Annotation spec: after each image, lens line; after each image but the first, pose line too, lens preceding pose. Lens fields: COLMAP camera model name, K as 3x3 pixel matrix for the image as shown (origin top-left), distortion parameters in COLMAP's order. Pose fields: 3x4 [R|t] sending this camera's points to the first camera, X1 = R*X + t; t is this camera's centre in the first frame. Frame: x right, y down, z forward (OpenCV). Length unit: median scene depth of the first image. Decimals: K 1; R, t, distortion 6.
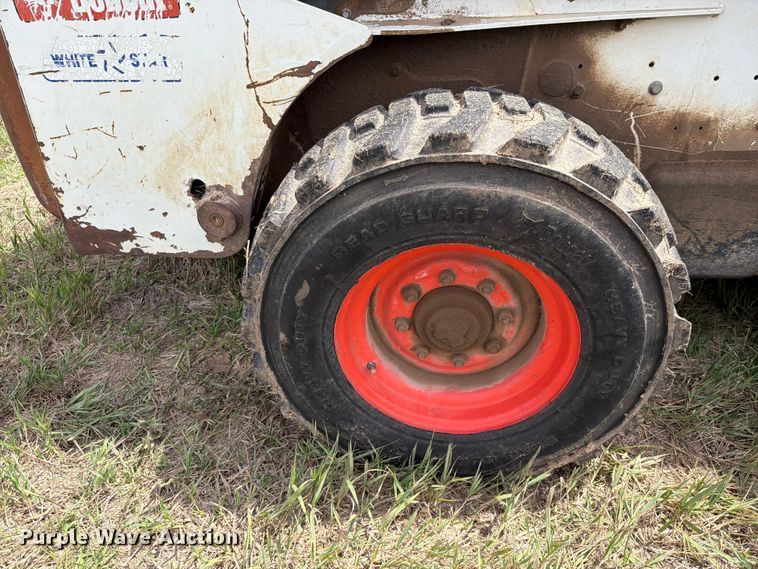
lens RADIAL K [[524.2, 0, 382.1], [0, 524.2, 295.8], [0, 0, 1]] dist [0.003408, -0.008591]
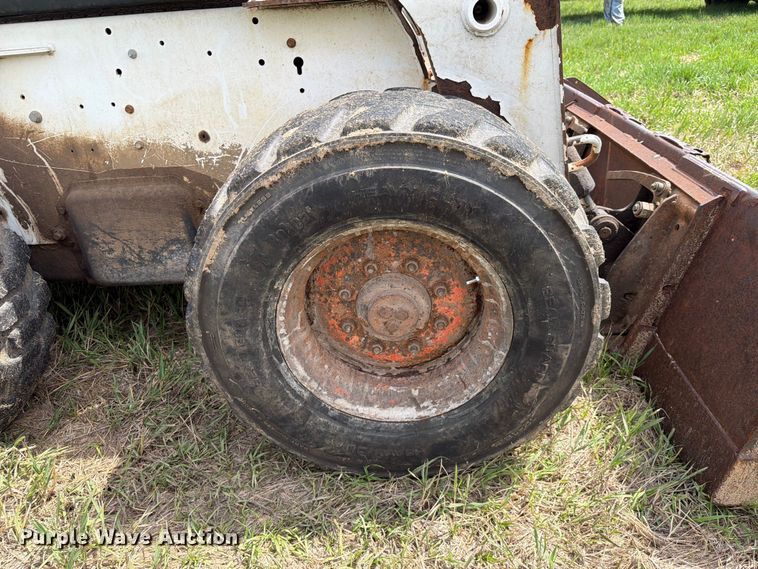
lens RADIAL K [[524.2, 0, 382.1], [0, 524.2, 295.8], [0, 0, 1]] dist [0.003408, -0.008591]
pose [[0.997582, -0.050999, 0.047217, 1.231032], [0.054839, 0.994958, -0.083967, 0.130083], [-0.042697, 0.086353, 0.995349, -0.134237]]
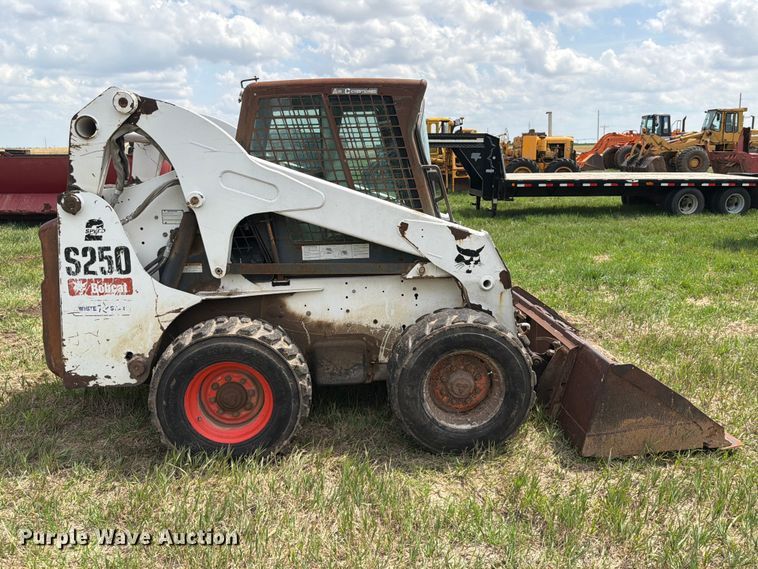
lens RADIAL K [[629.3, 0, 387.9], [0, 629.3, 283.7], [0, 0, 1]] dist [0.027612, -0.010714]
pose [[0.982342, -0.014257, 0.186548, 0.322428], [0.087942, 0.915263, -0.393140, 0.845279], [-0.165136, 0.402604, 0.900356, -2.229864]]
